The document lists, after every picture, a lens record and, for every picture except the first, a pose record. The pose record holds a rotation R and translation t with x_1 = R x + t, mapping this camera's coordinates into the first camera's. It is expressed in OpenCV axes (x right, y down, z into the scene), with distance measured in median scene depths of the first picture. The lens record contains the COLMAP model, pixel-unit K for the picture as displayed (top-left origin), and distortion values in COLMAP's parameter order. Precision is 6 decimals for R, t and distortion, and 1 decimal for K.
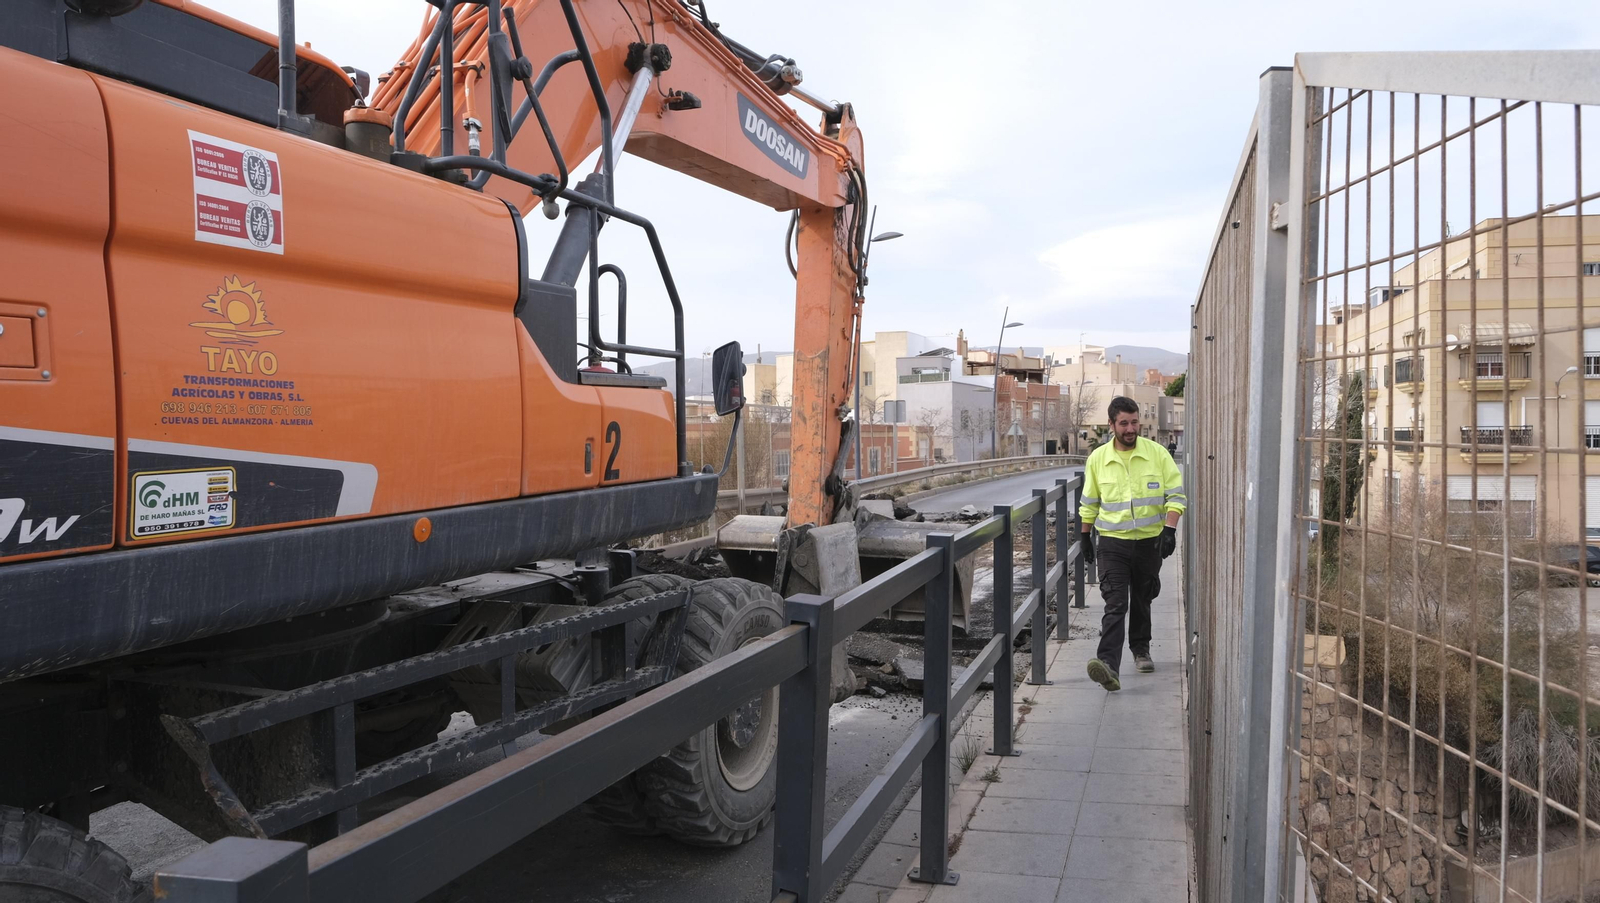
lens RADIAL K [[1113.6, 0, 805.9], [0, 1113.6, 457.9], [0, 0, 1]] dist [-0.010765, 0.000866]
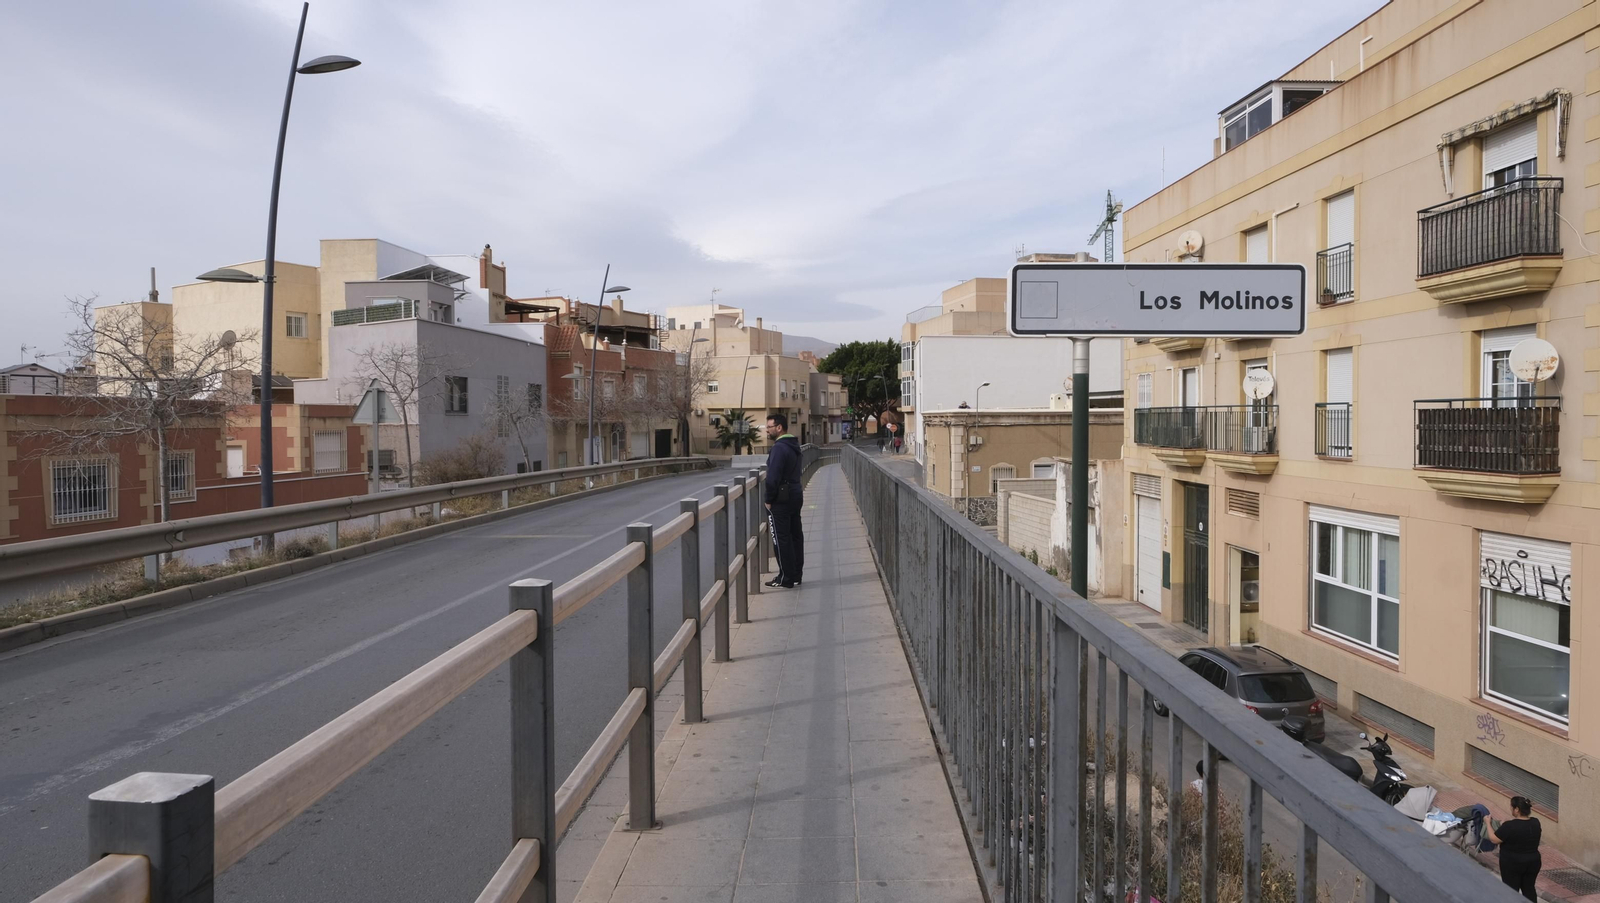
lens RADIAL K [[1136.6, 0, 797.8], [0, 1136.6, 445.3], [0, 0, 1]] dist [0.005294, 0.001344]
pose [[0.957322, -0.005901, 0.288963, 0.098192], [0.005648, 0.999983, 0.001711, -0.006745], [-0.288968, -0.000006, 0.957339, 0.298093]]
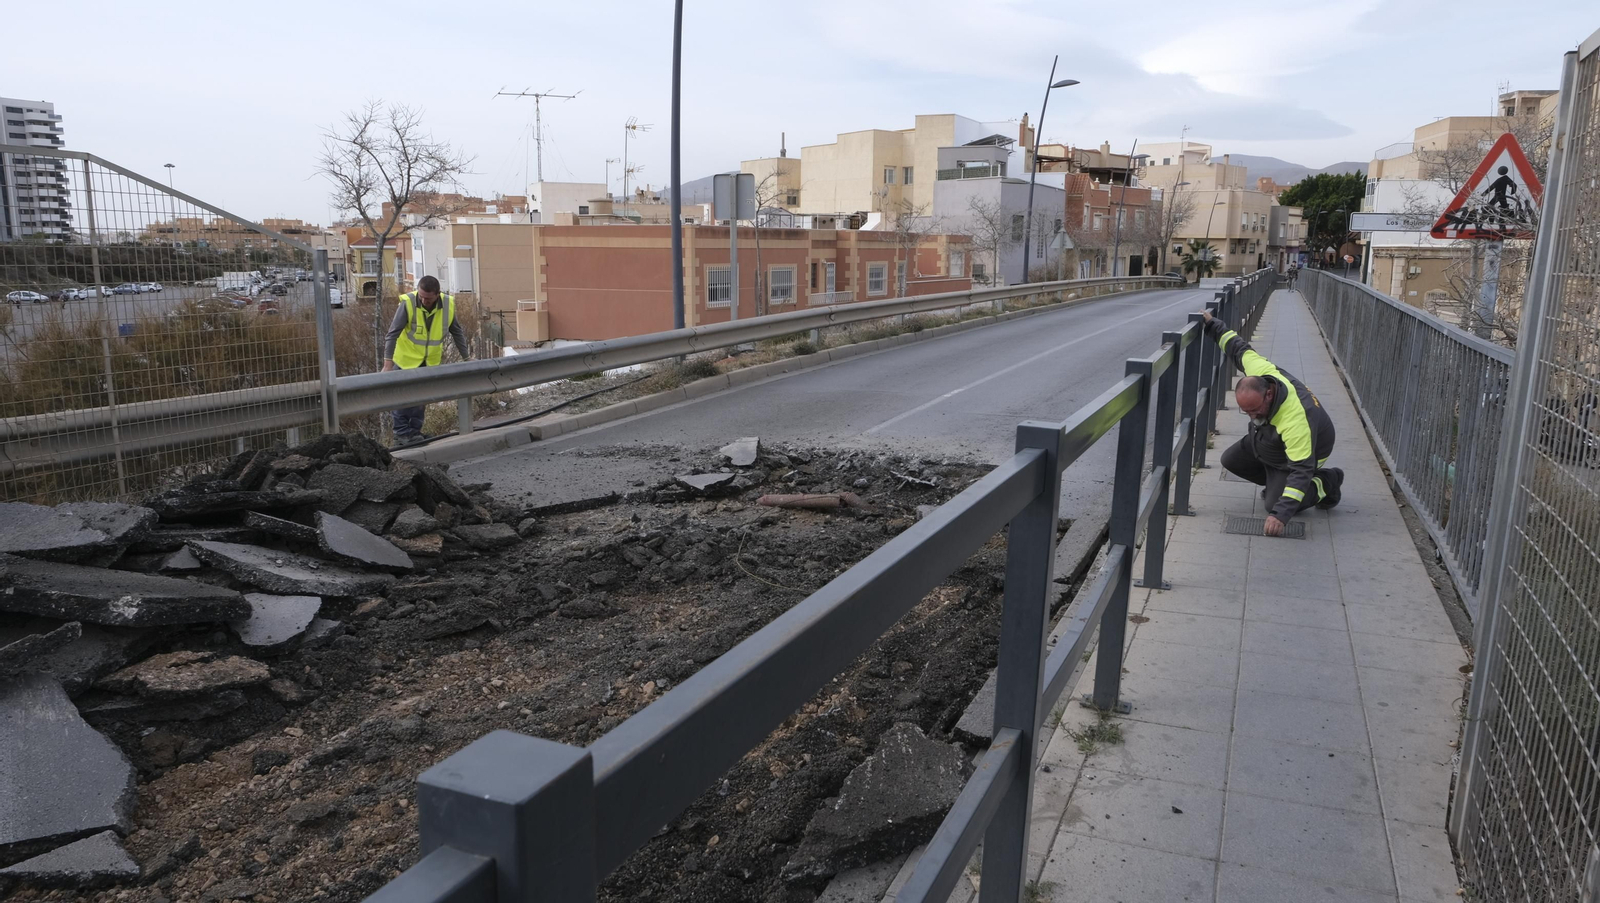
lens RADIAL K [[1113.6, 0, 795.5], [0, 1113.6, 459.8], [0, 0, 1]] dist [-0.010765, 0.000866]
pose [[0.996011, 0.034400, -0.082338, 0.039154], [-0.019798, 0.984899, 0.171994, -0.003301], [0.087011, -0.169678, 0.981651, 0.126166]]
